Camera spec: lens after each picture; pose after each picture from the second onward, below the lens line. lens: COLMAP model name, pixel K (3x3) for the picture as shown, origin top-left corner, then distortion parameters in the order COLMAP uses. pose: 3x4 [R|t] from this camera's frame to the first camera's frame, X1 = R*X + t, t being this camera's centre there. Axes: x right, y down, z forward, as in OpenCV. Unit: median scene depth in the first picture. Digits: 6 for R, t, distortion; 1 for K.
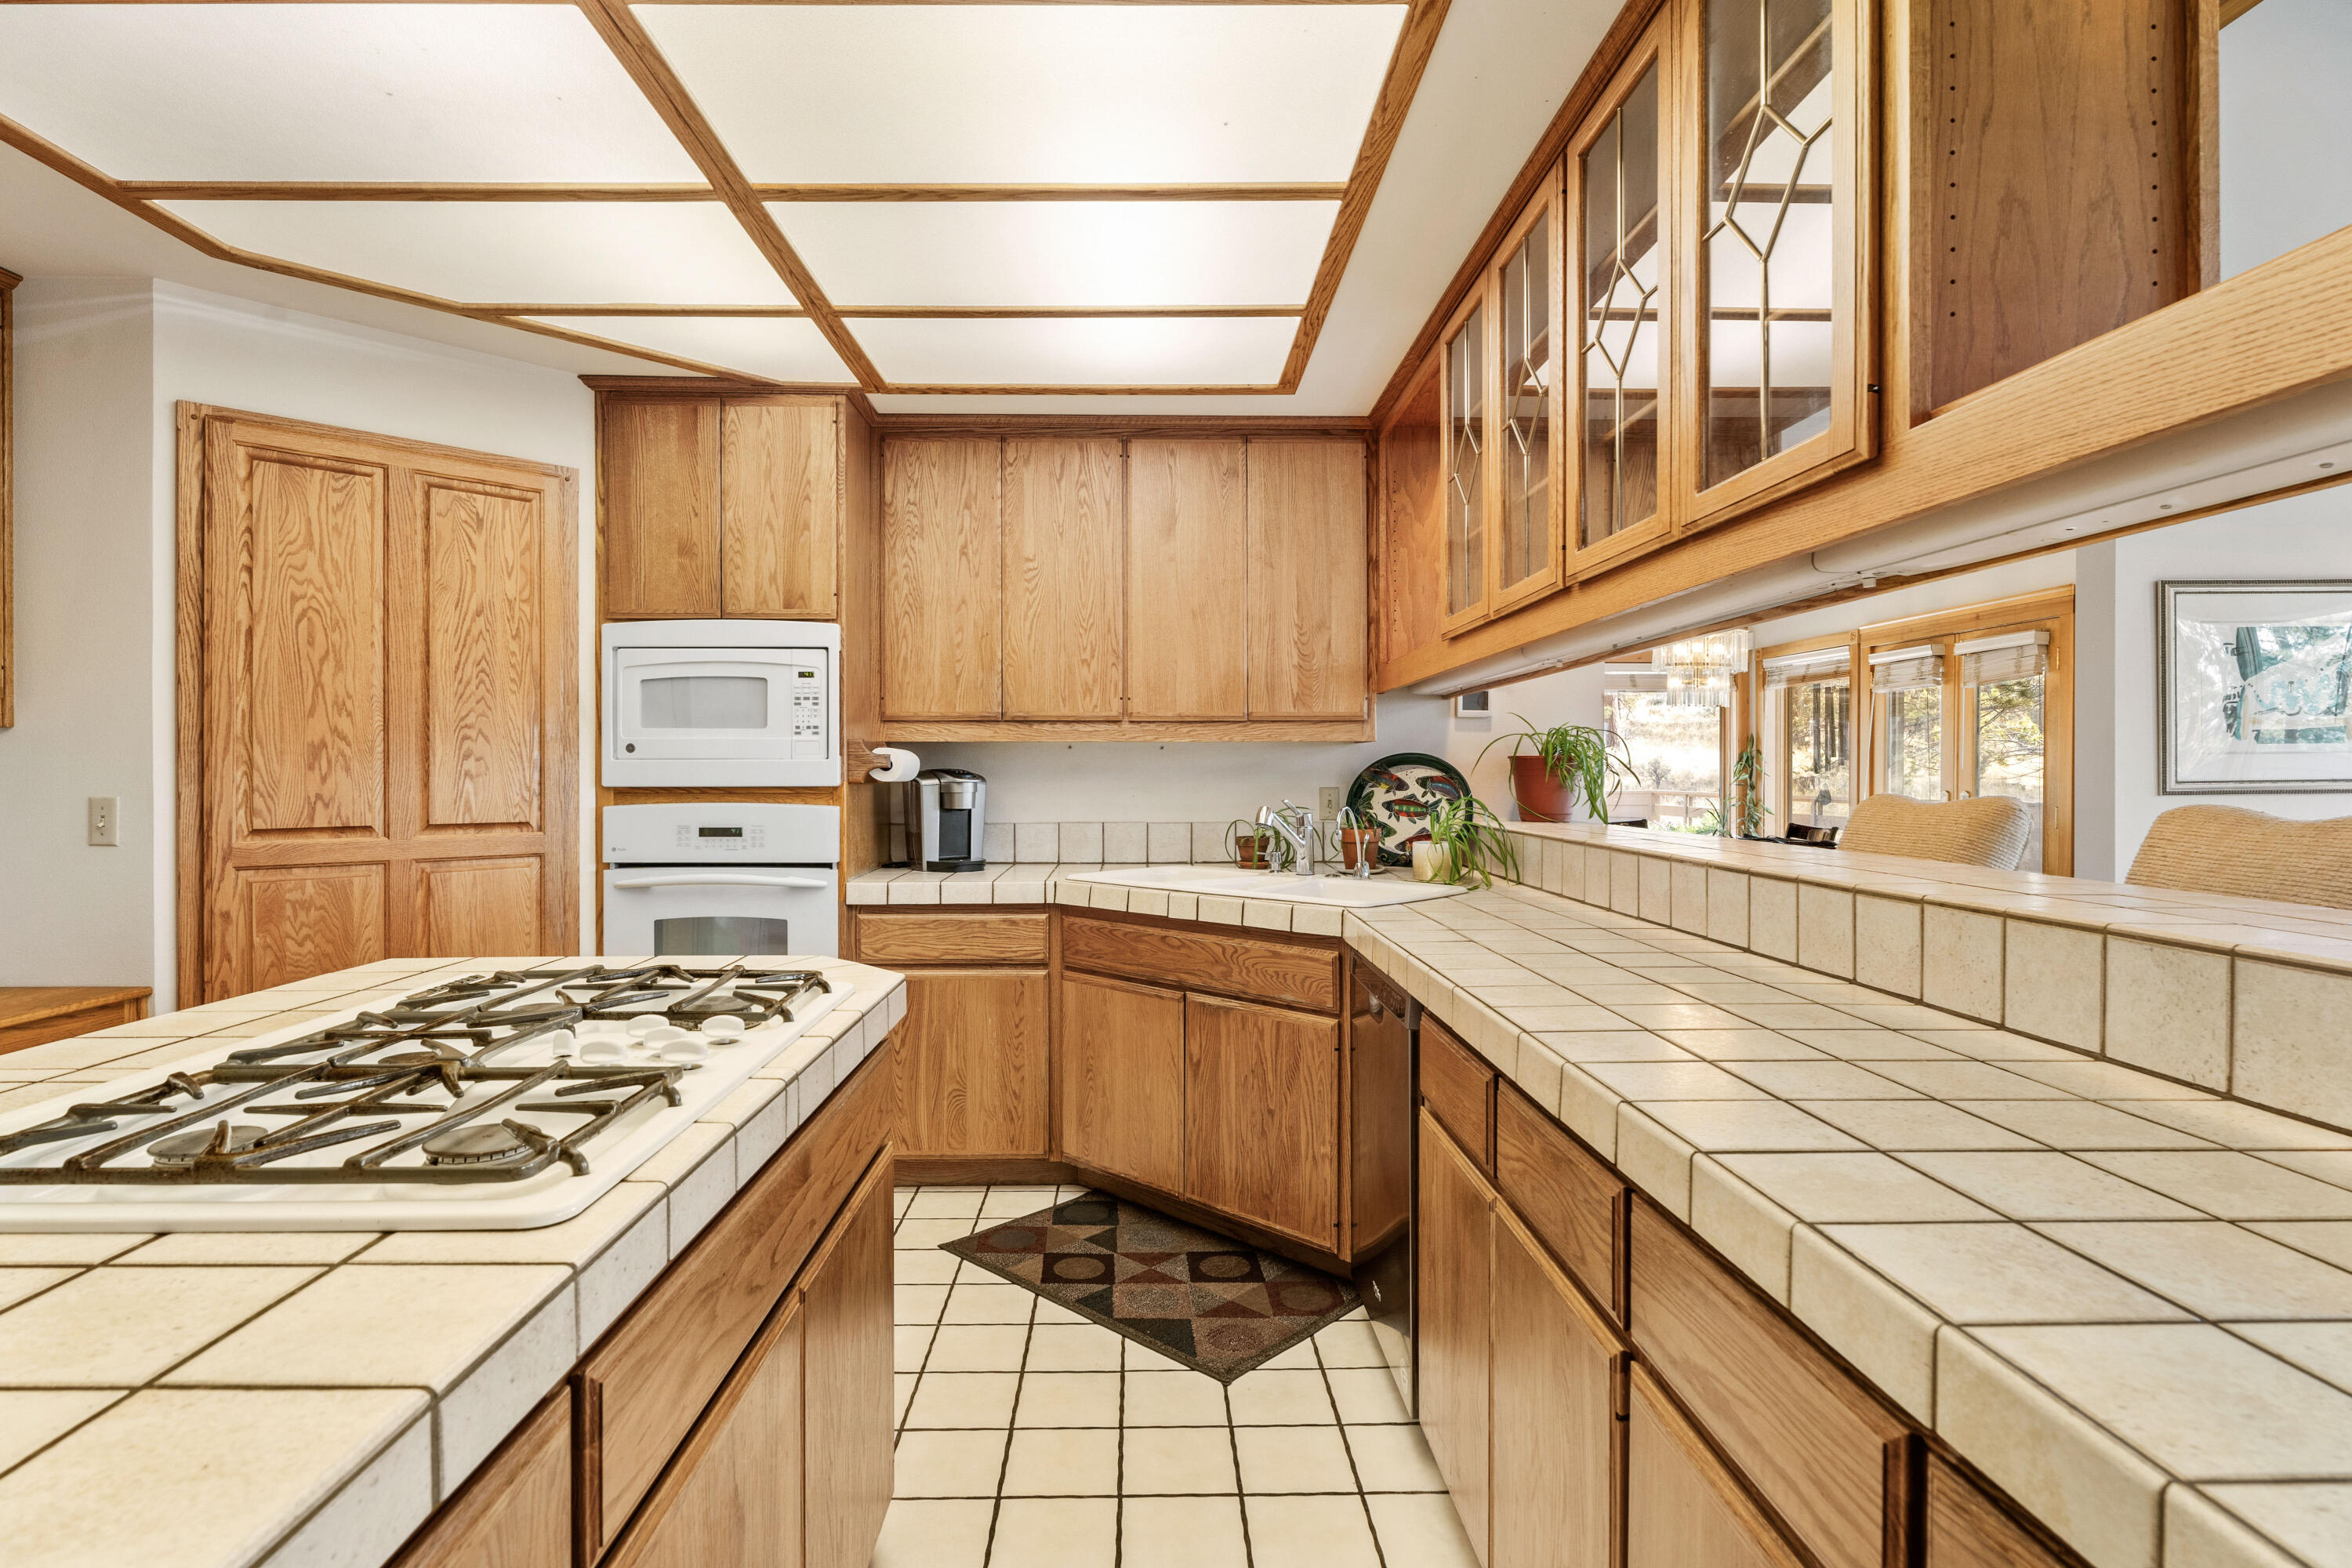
lens RADIAL K [[1123.4, 0, 1160.3], [0, 1123.4, 776.4], [0, 0, 1]] dist [-0.009939, 0.001375]
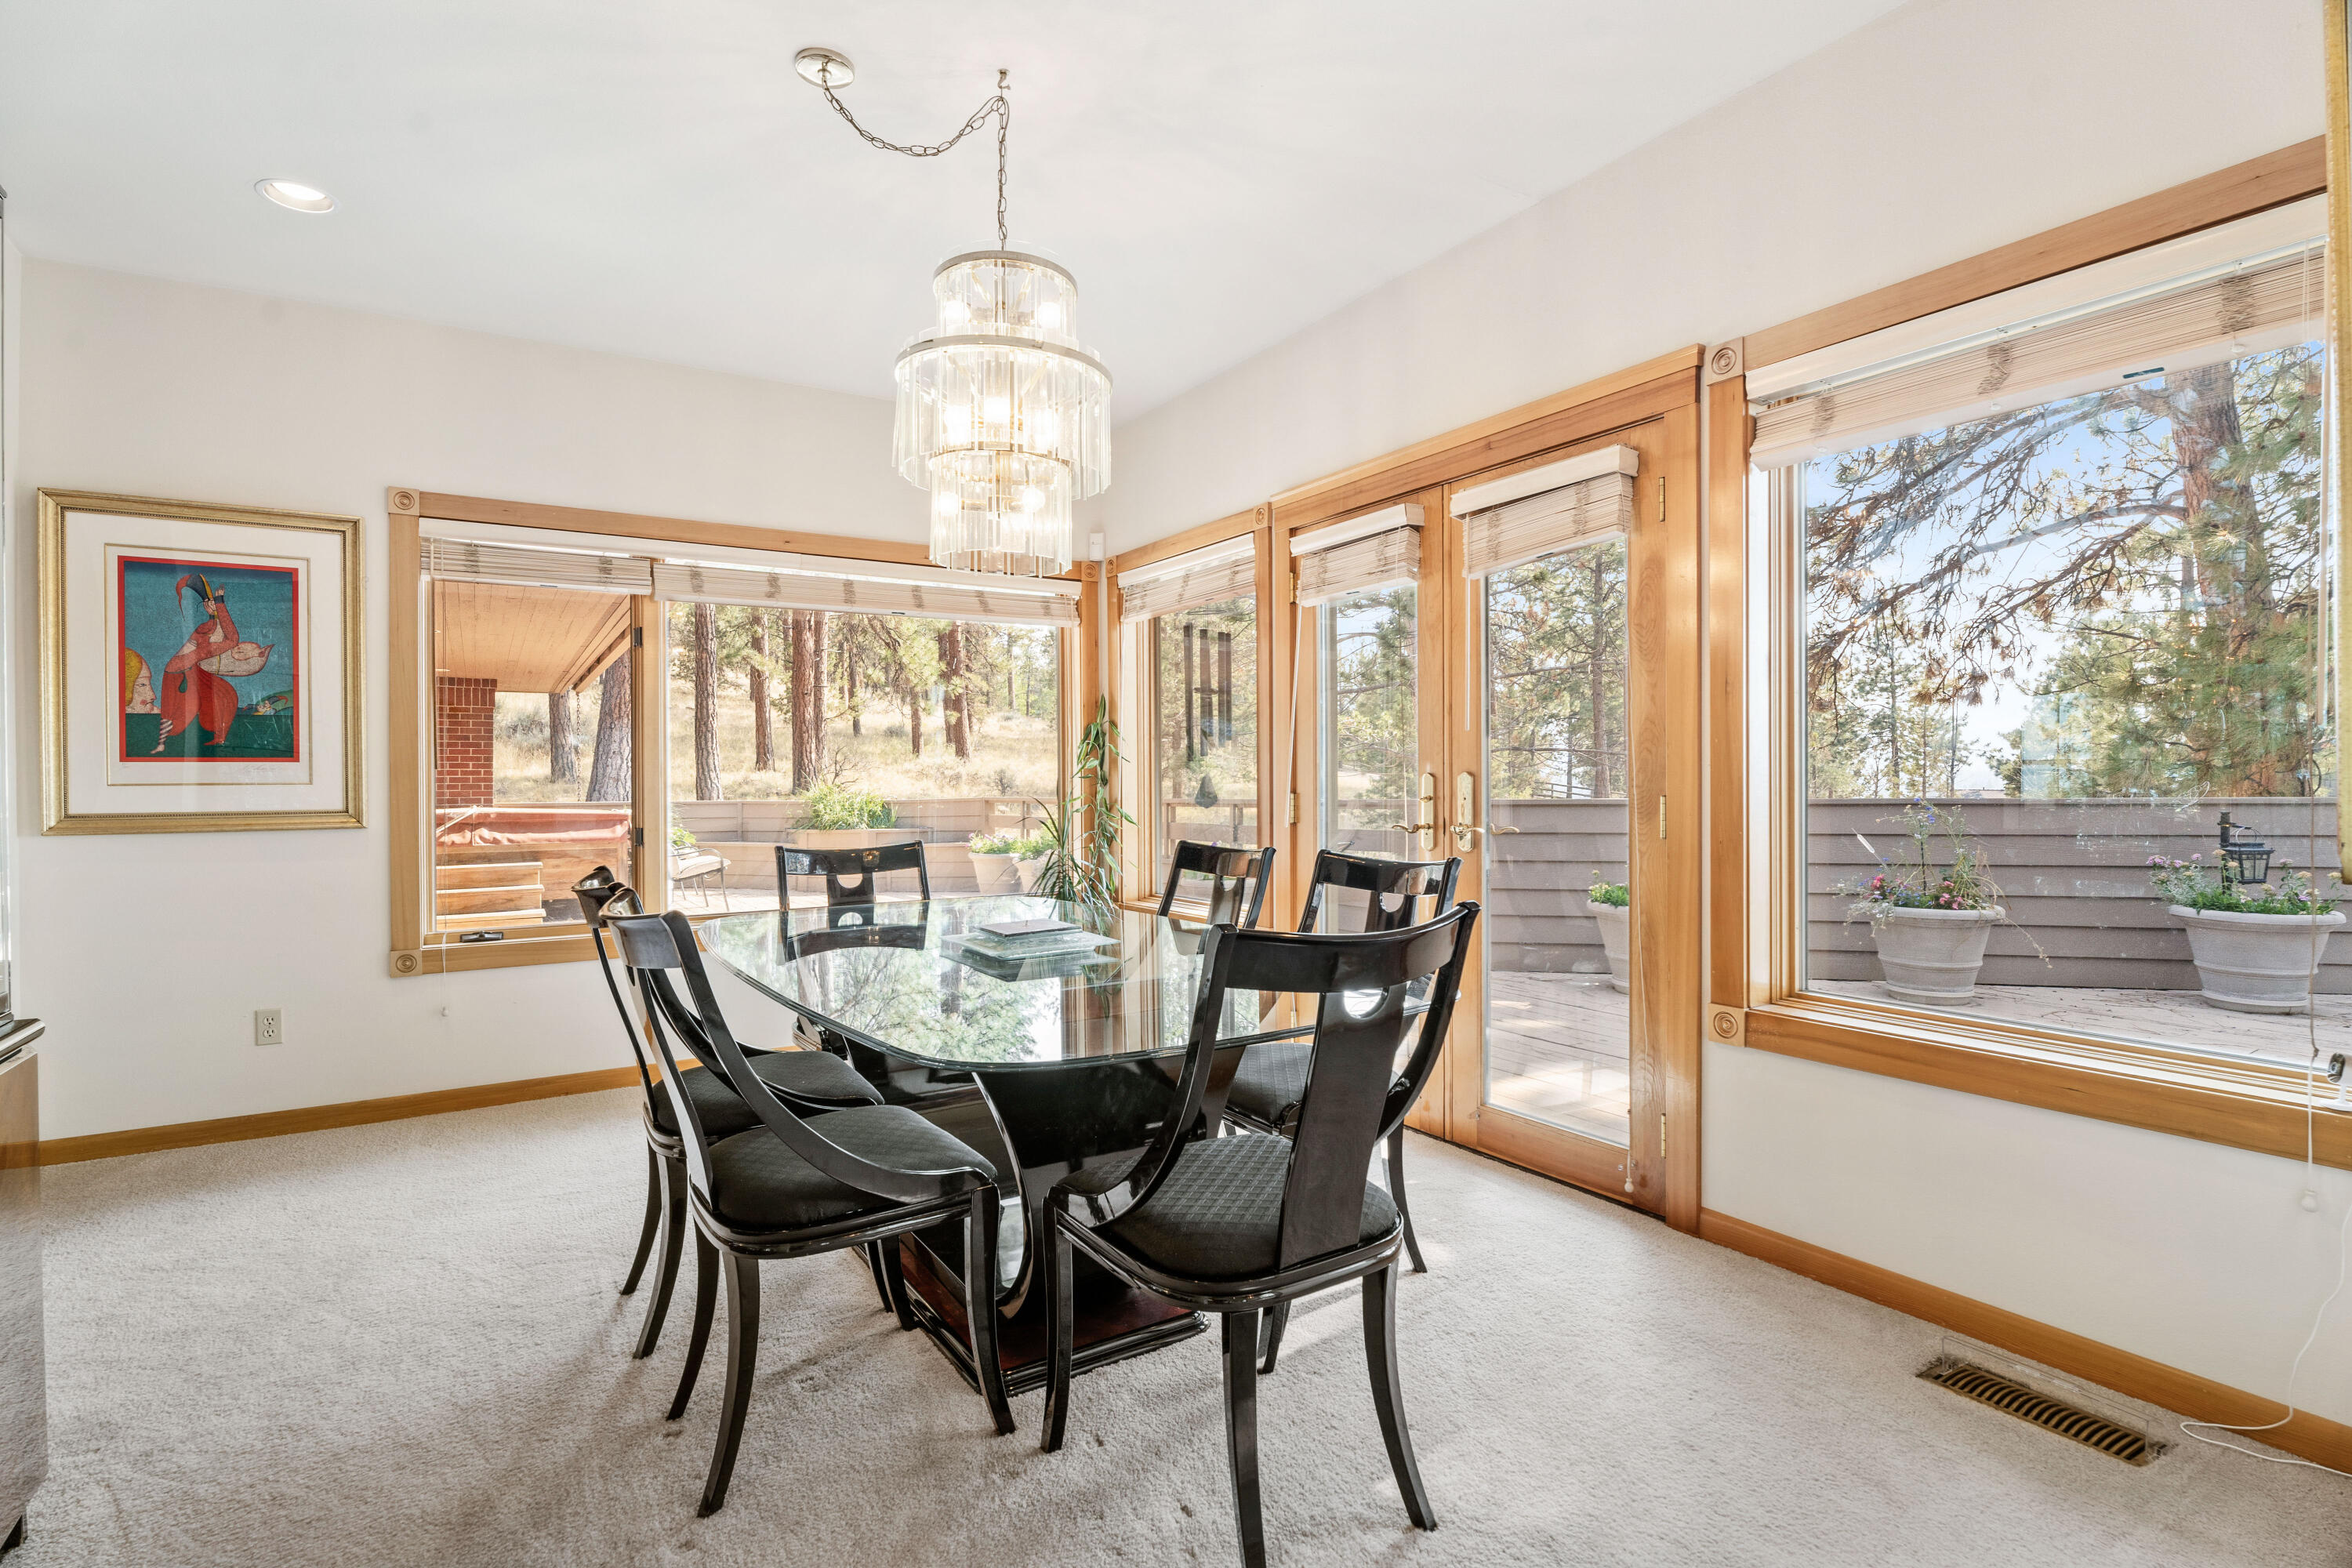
lens RADIAL K [[1123.4, 0, 1168.8], [0, 1123.4, 766.9], [0, 0, 1]] dist [-0.009939, 0.001375]
pose [[0.848324, 0.000700, 0.529477, 0.280175], [0.010675, 0.999773, -0.018425, 0.016654], [-0.529370, 0.021283, 0.848124, 0.552902]]
